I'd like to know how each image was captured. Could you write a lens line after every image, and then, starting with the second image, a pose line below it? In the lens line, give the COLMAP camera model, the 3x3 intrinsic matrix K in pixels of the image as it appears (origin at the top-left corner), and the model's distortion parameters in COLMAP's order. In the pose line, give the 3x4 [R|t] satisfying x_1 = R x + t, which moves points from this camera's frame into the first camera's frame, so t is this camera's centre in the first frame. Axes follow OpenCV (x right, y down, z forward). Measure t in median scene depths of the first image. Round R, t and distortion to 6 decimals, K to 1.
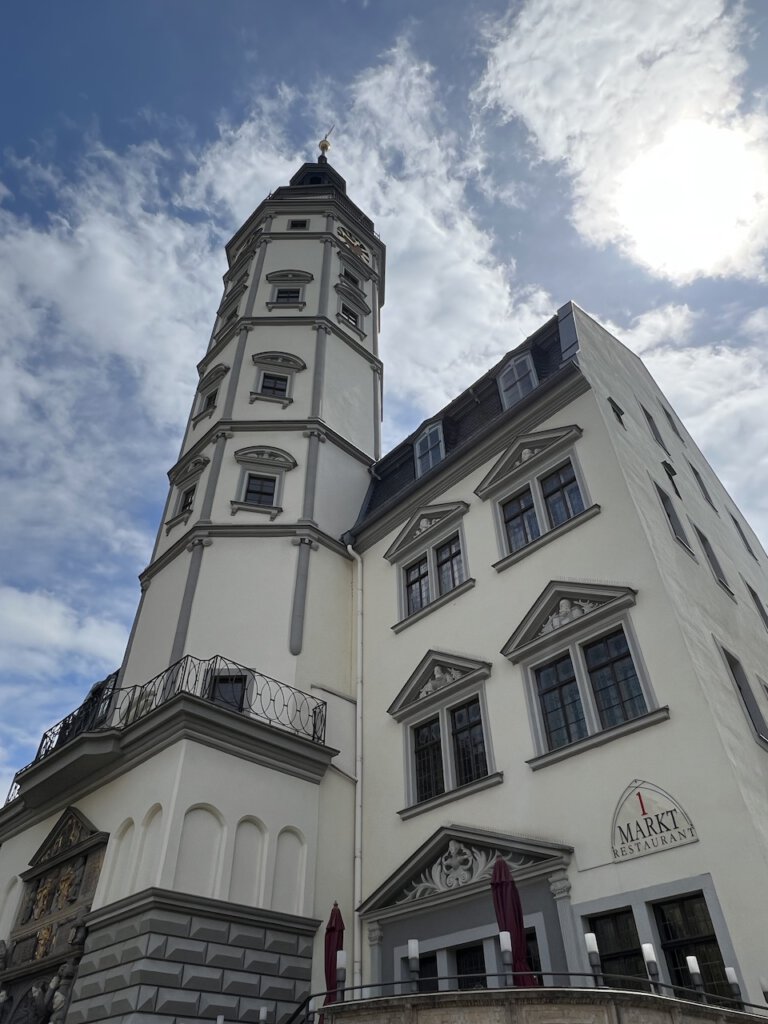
lens RADIAL K [[683.9, 0, 384.0], [0, 683.9, 512.0], [0, 0, 1]] dist [-0.001480, -0.001050]
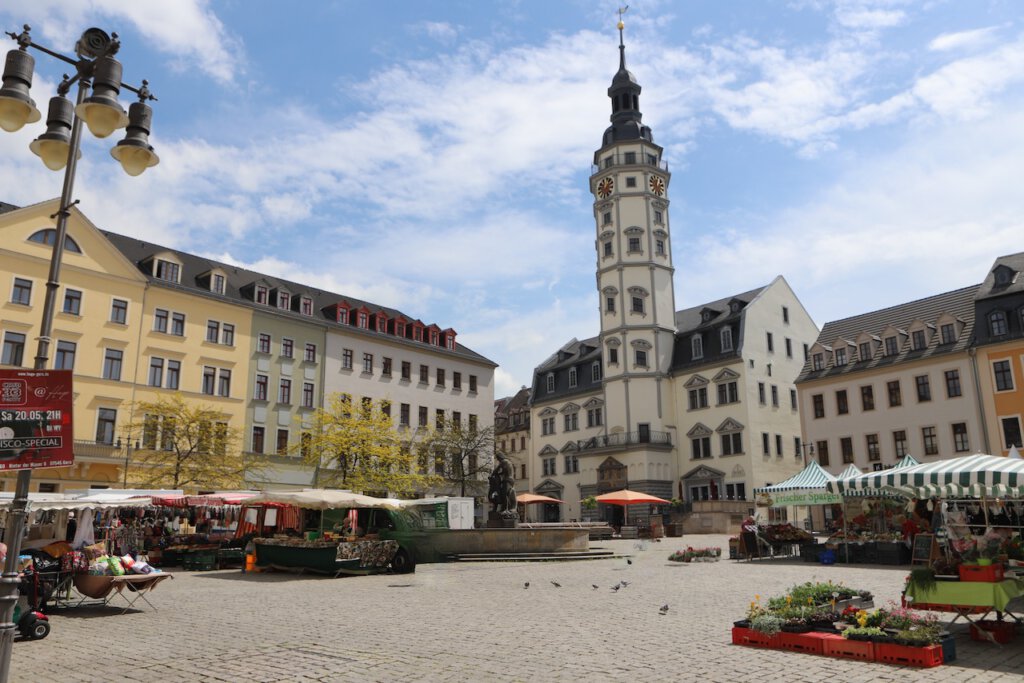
lens RADIAL K [[806.6, 0, 512.0], [0, 806.6, 341.5], [0, 0, 1]] dist [-0.156170, -0.000070]
pose [[0.996221, -0.016169, -0.085338, -0.625549], [0.054809, 0.879226, 0.473241, -2.555276], [0.067380, -0.476130, 0.876790, -3.022719]]
